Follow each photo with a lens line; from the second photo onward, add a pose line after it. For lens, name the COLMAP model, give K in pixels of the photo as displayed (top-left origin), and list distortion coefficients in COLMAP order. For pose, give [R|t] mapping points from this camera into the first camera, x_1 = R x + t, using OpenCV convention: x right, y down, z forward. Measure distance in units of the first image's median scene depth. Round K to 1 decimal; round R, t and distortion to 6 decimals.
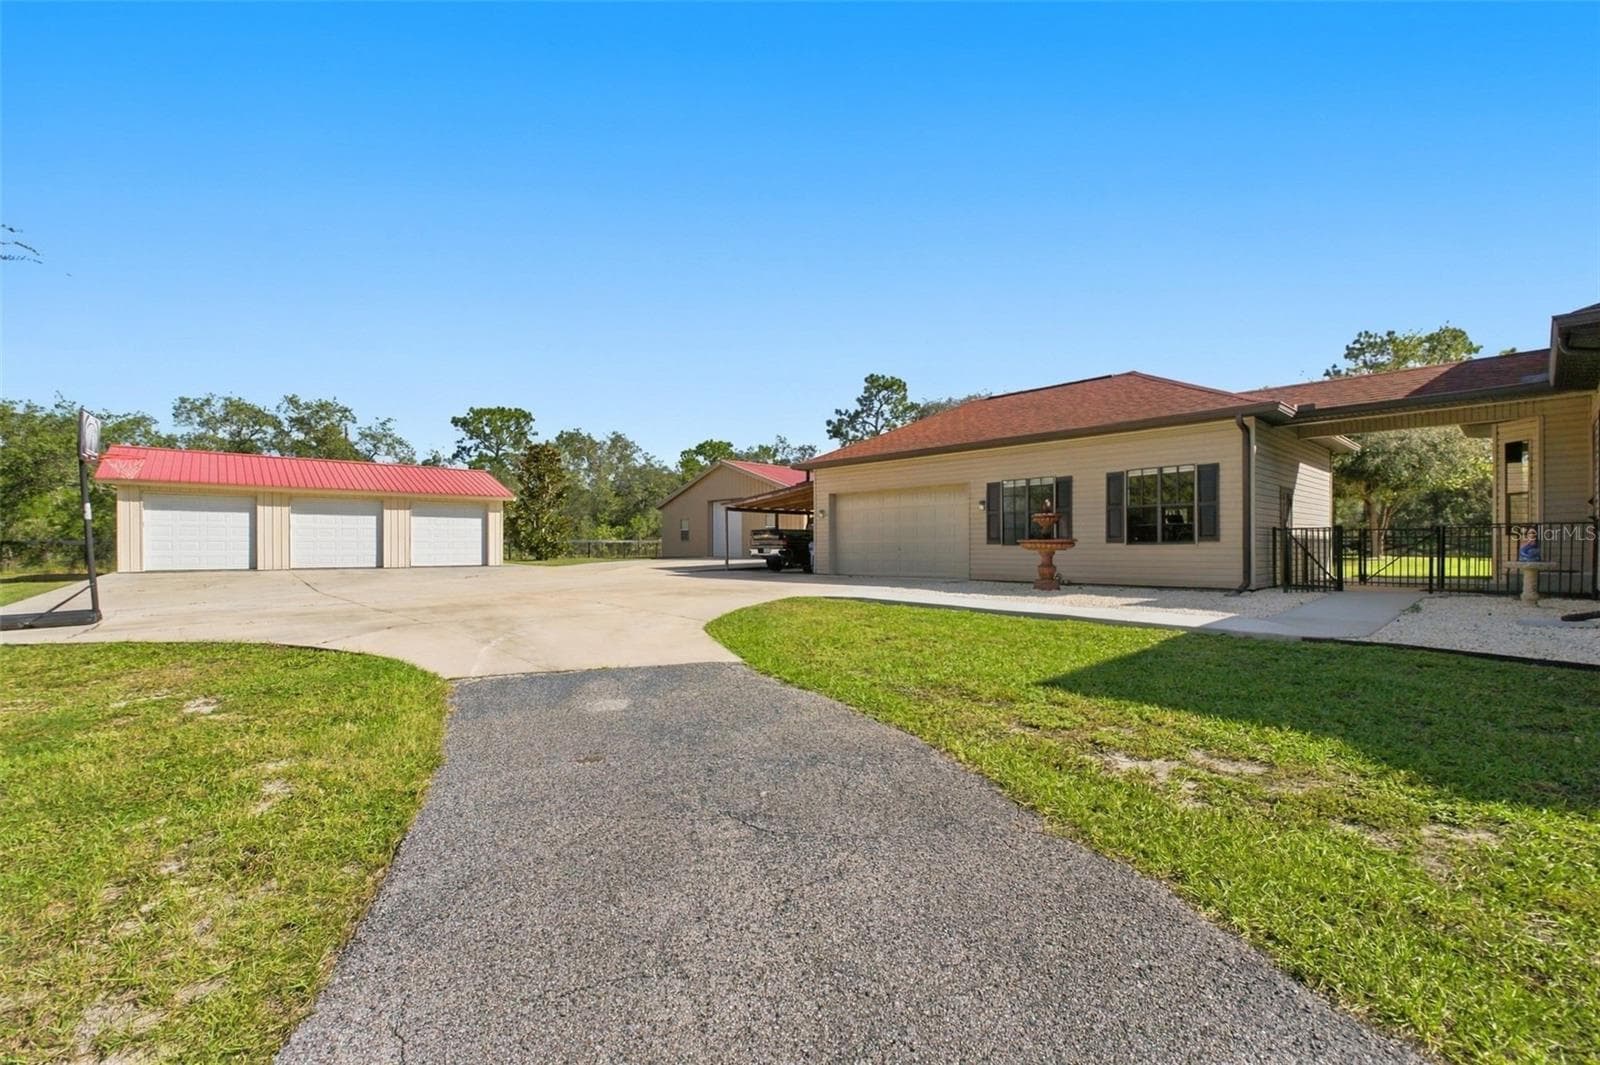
lens RADIAL K [[670.5, 0, 800.7], [0, 670.5, 545.9], [0, 0, 1]] dist [0.004766, -0.000794]
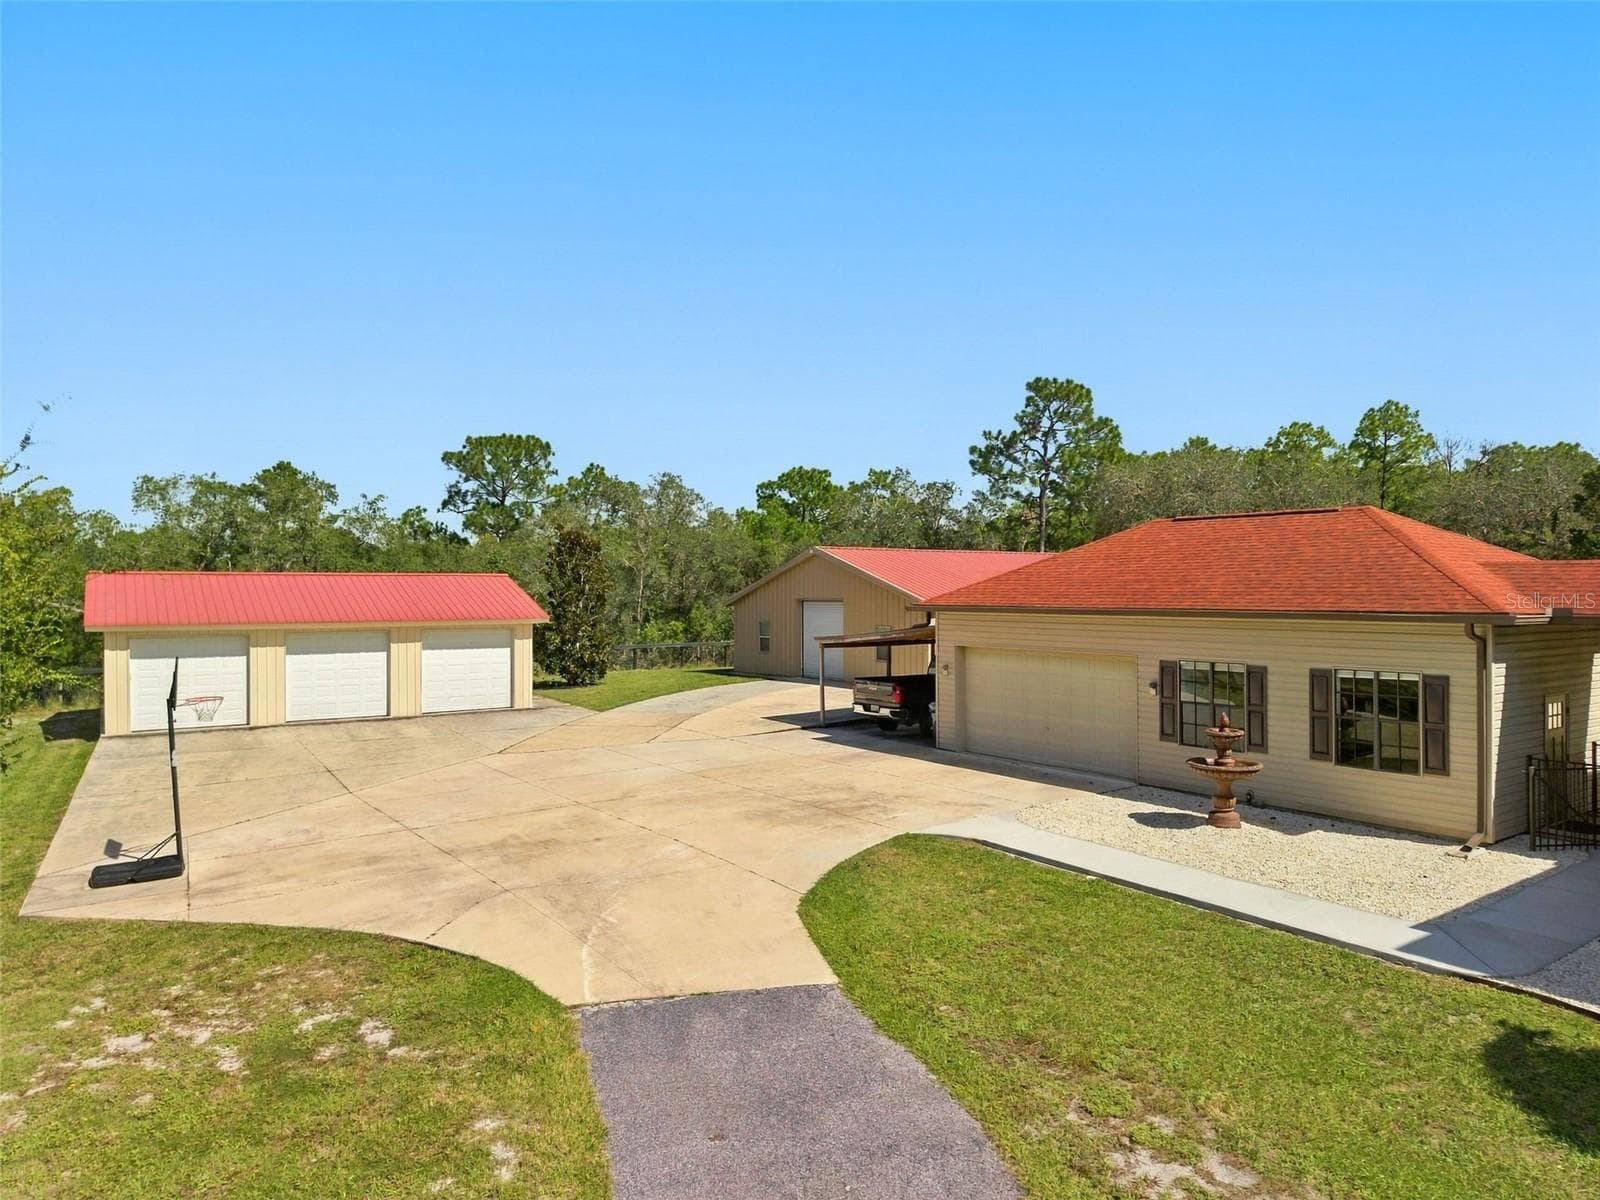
lens RADIAL K [[1036.7, 0, 807.5], [0, 1036.7, 589.8], [0, 0, 1]] dist [0.027868, -0.021988]
pose [[0.992303, 0.000008, -0.123837, 0.006760], [-0.000140, 0.999999, -0.001058, -0.045476], [0.123837, 0.001067, 0.992302, -0.060792]]
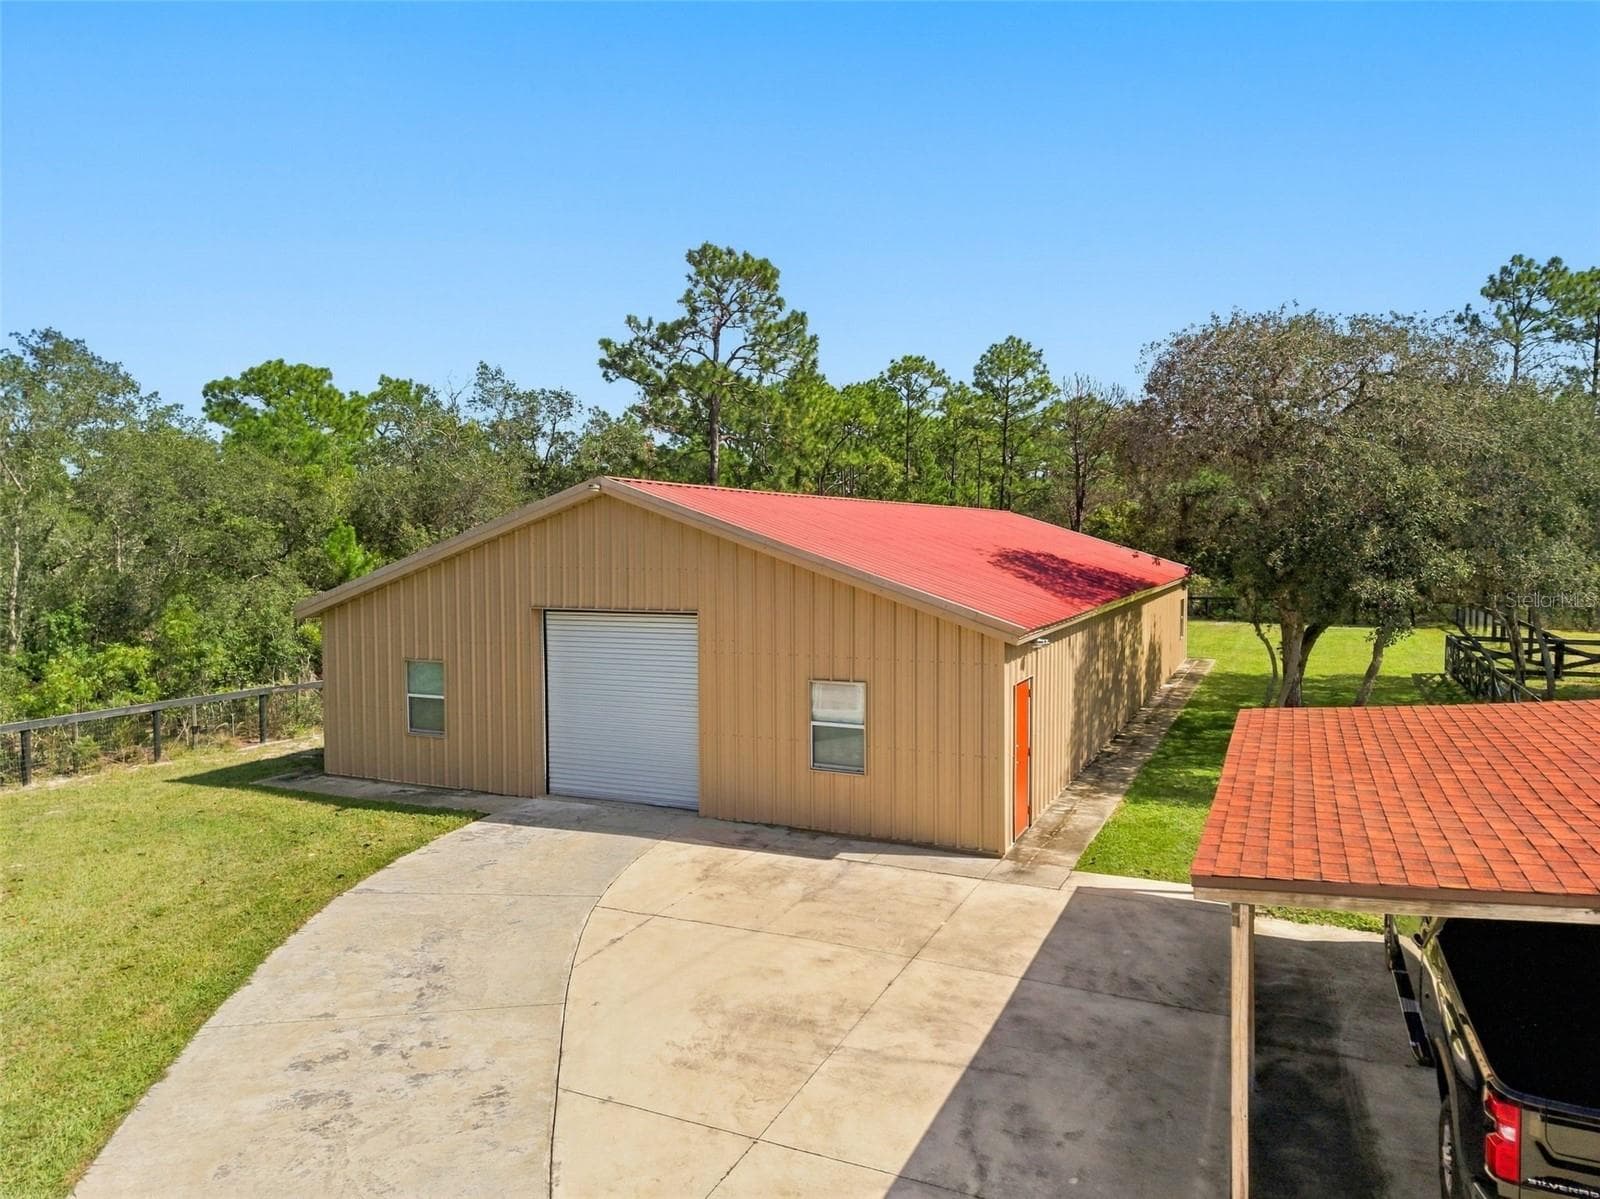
lens RADIAL K [[1036.7, 0, 793.2], [0, 1036.7, 583.4], [0, 0, 1]] dist [0.027868, -0.021988]
pose [[0.923493, -0.020710, 0.383056, -0.123466], [0.003206, 0.998923, 0.046277, -0.058660], [-0.383602, -0.041509, 0.922565, 0.322069]]
